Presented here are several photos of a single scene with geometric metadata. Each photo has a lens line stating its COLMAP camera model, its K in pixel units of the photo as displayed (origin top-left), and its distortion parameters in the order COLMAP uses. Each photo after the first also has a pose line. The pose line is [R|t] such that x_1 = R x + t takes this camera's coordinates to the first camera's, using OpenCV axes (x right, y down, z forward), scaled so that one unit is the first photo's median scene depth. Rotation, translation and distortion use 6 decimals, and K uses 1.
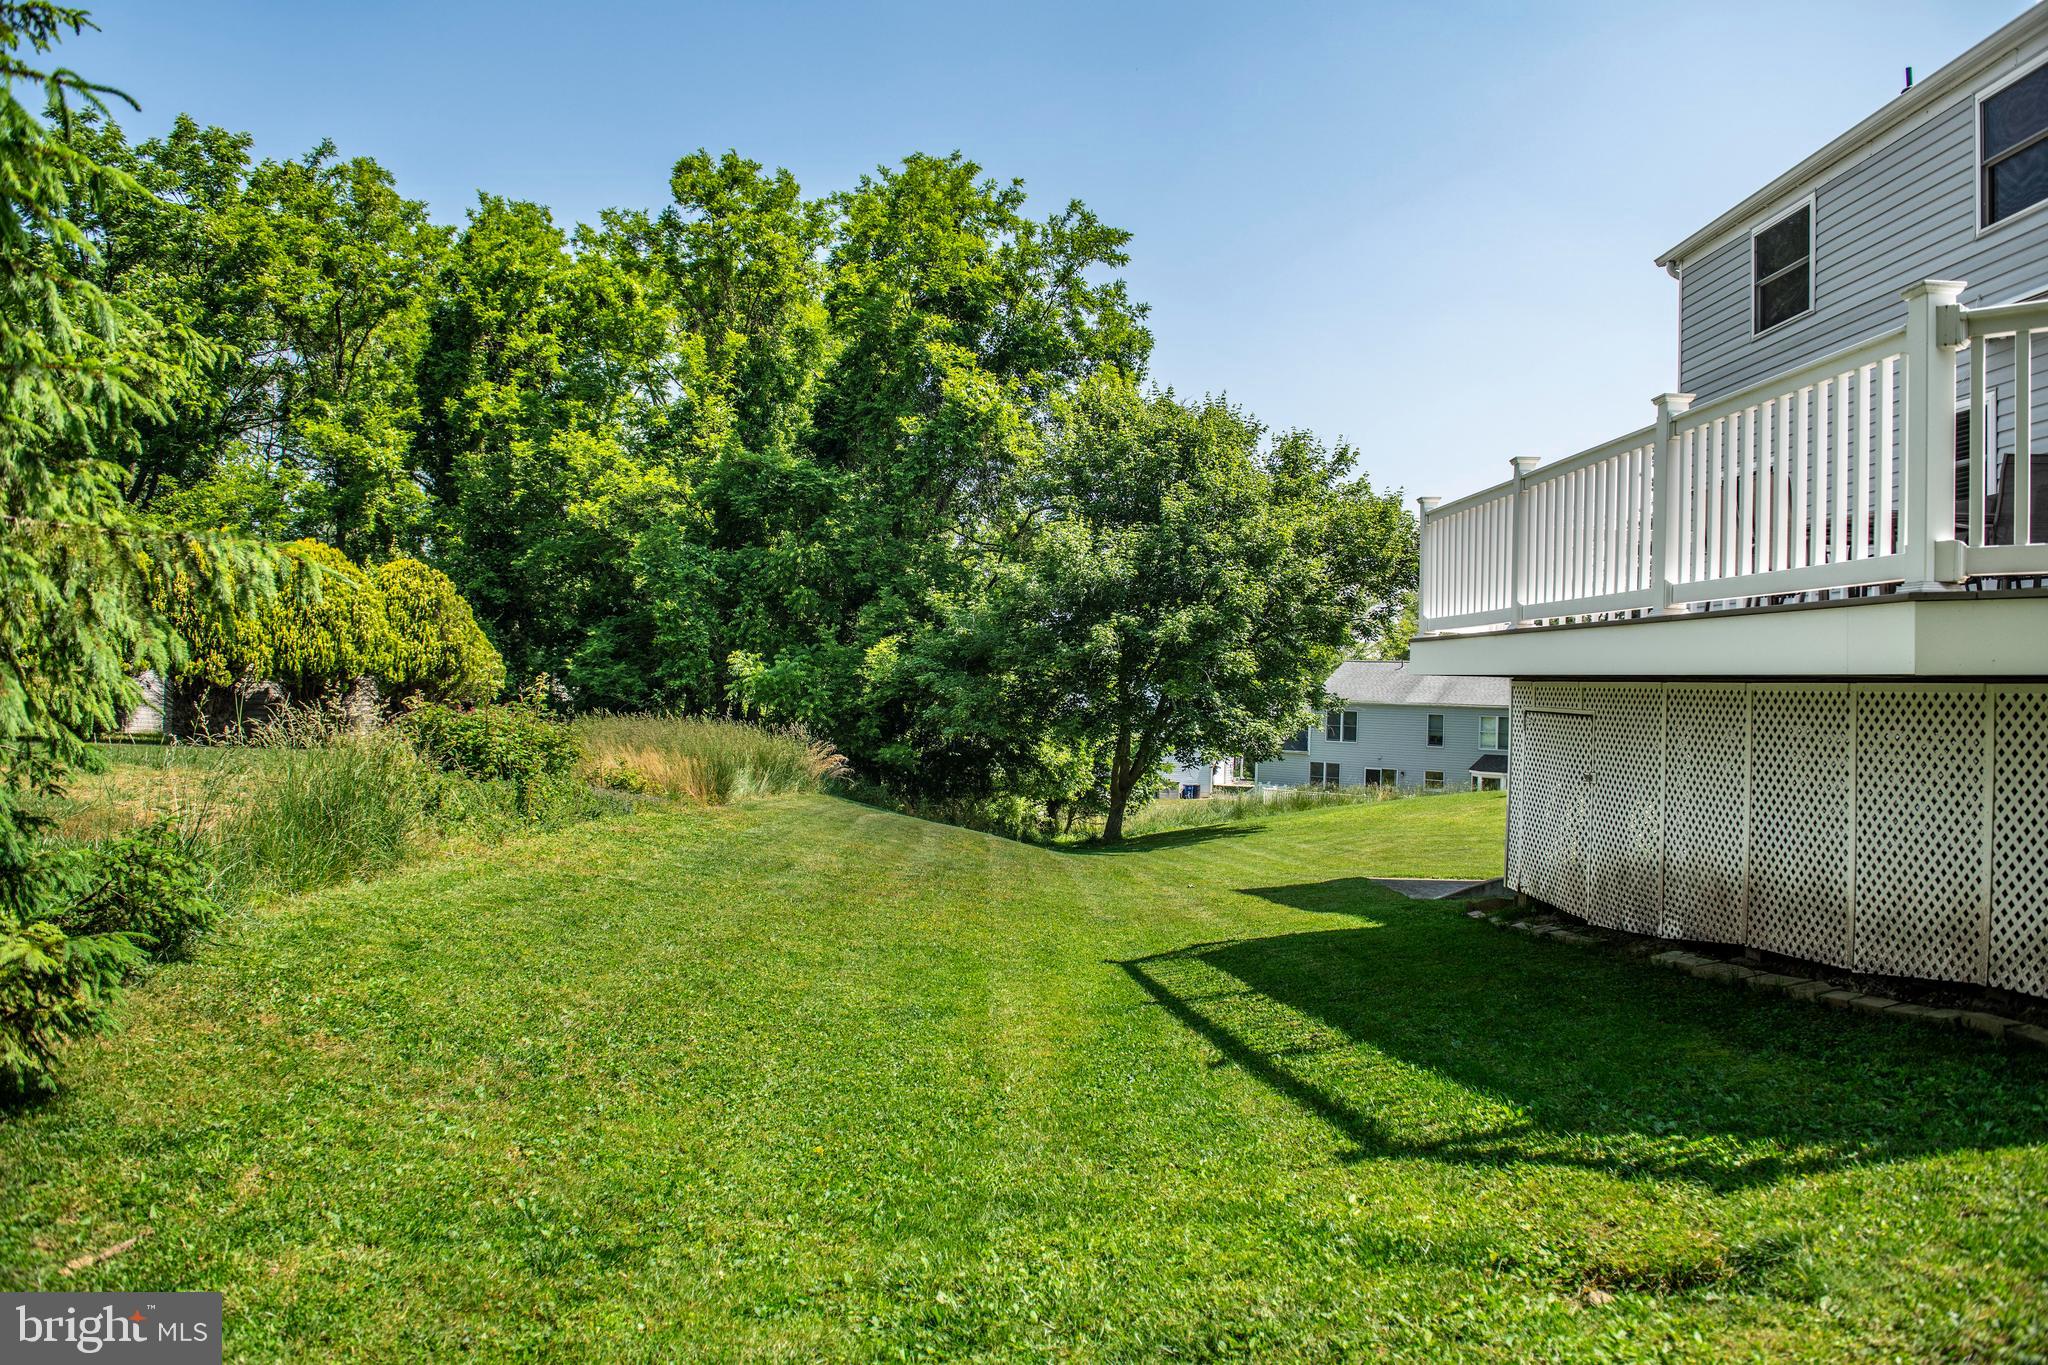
lens RADIAL K [[1394.2, 0, 1029.3], [0, 1394.2, 686.6], [0, 0, 1]] dist [-0.057188, -0.000634]
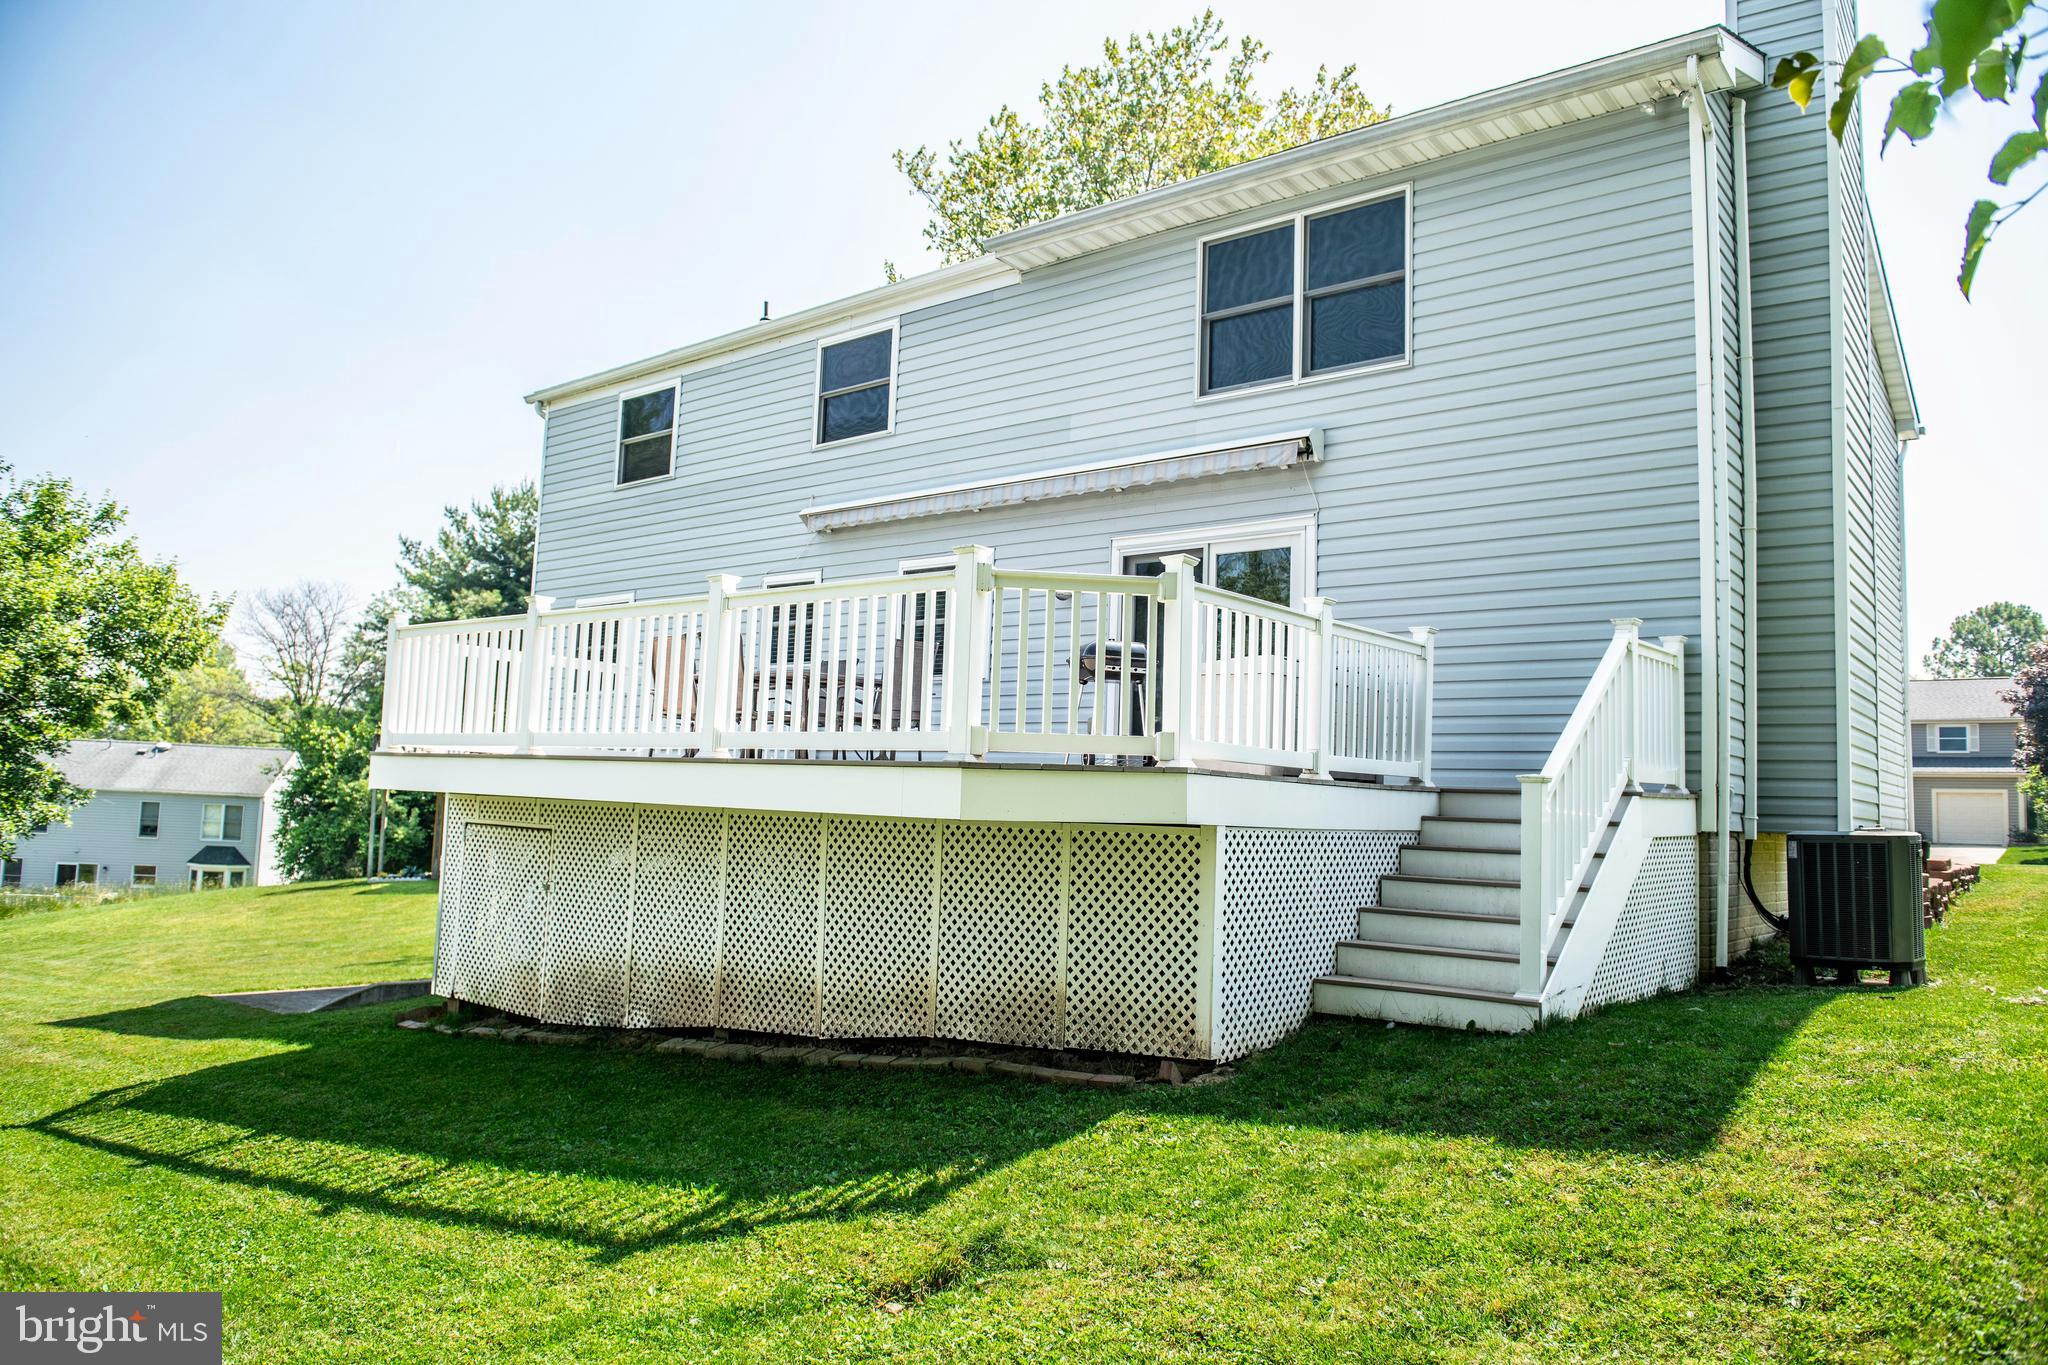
lens RADIAL K [[1394.2, 0, 1027.7], [0, 1394.2, 678.1], [0, 0, 1]] dist [-0.057188, -0.000634]
pose [[0.626318, 0.071646, 0.776269, -0.204189], [-0.020111, 0.996921, -0.075786, -0.021852], [-0.779308, 0.031855, 0.625830, 0.015694]]
